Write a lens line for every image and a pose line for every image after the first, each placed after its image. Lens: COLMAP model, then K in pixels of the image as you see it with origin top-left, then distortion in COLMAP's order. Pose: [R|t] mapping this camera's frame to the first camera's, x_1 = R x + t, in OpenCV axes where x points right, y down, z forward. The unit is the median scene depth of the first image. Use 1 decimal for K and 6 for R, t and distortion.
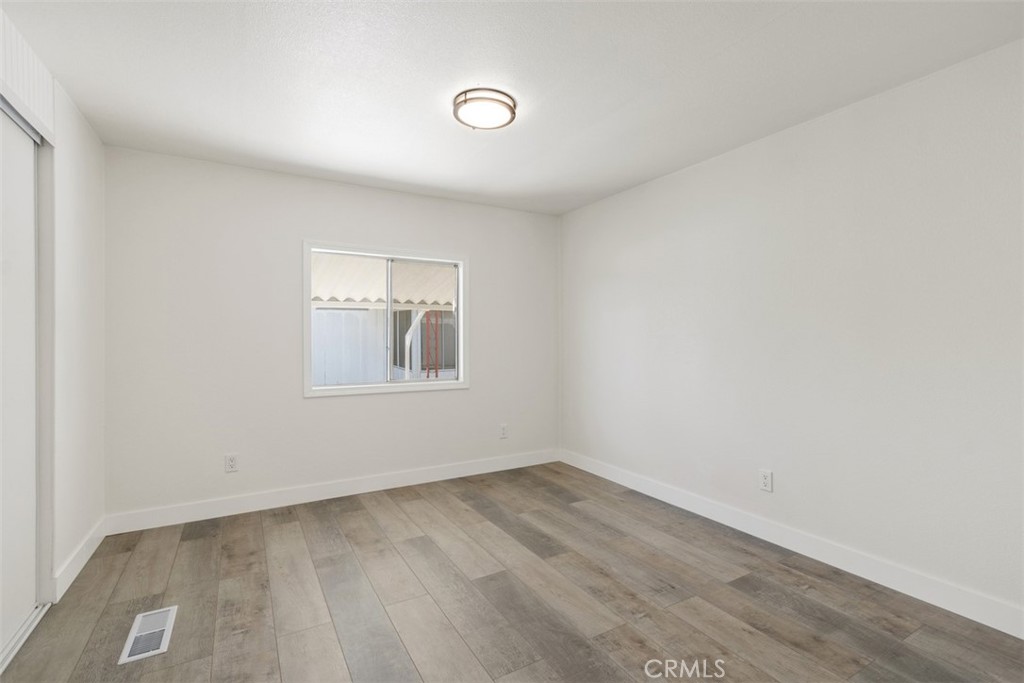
lens RADIAL K [[472.5, 0, 514.2], [0, 472.5, 335.1], [0, 0, 1]] dist [-0.002020, -0.000336]
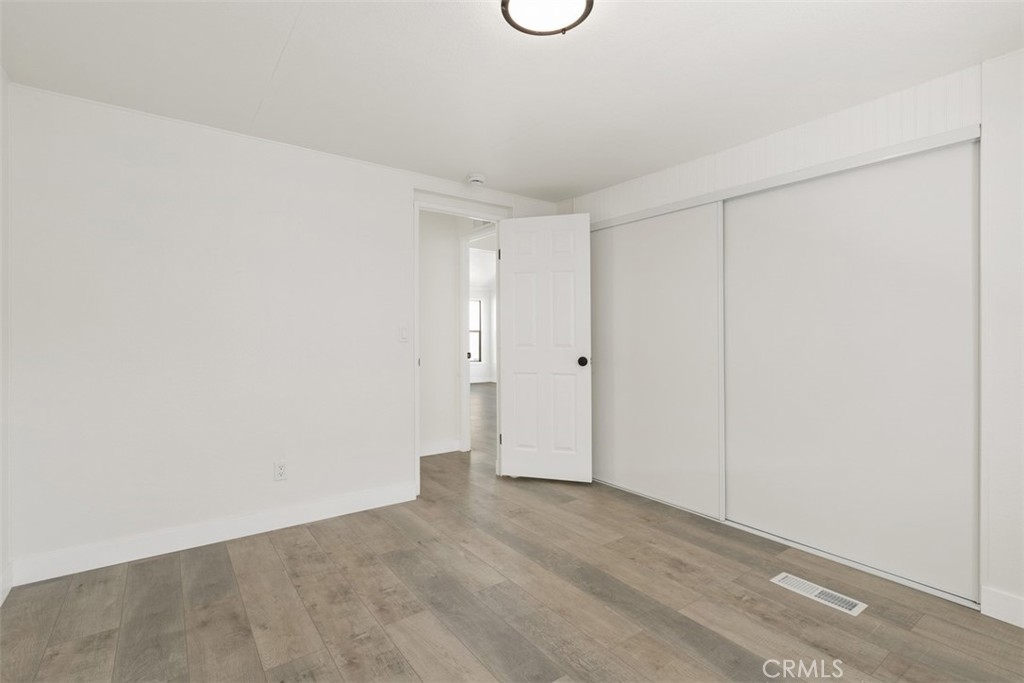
lens RADIAL K [[472.5, 0, 514.2], [0, 472.5, 335.1], [0, 0, 1]] dist [-0.002020, -0.000336]
pose [[-0.994643, -0.002029, -0.103349, 0.071433], [-0.002014, 0.999998, -0.000253, 0.010034], [0.103350, -0.000044, -0.994645, 1.987436]]
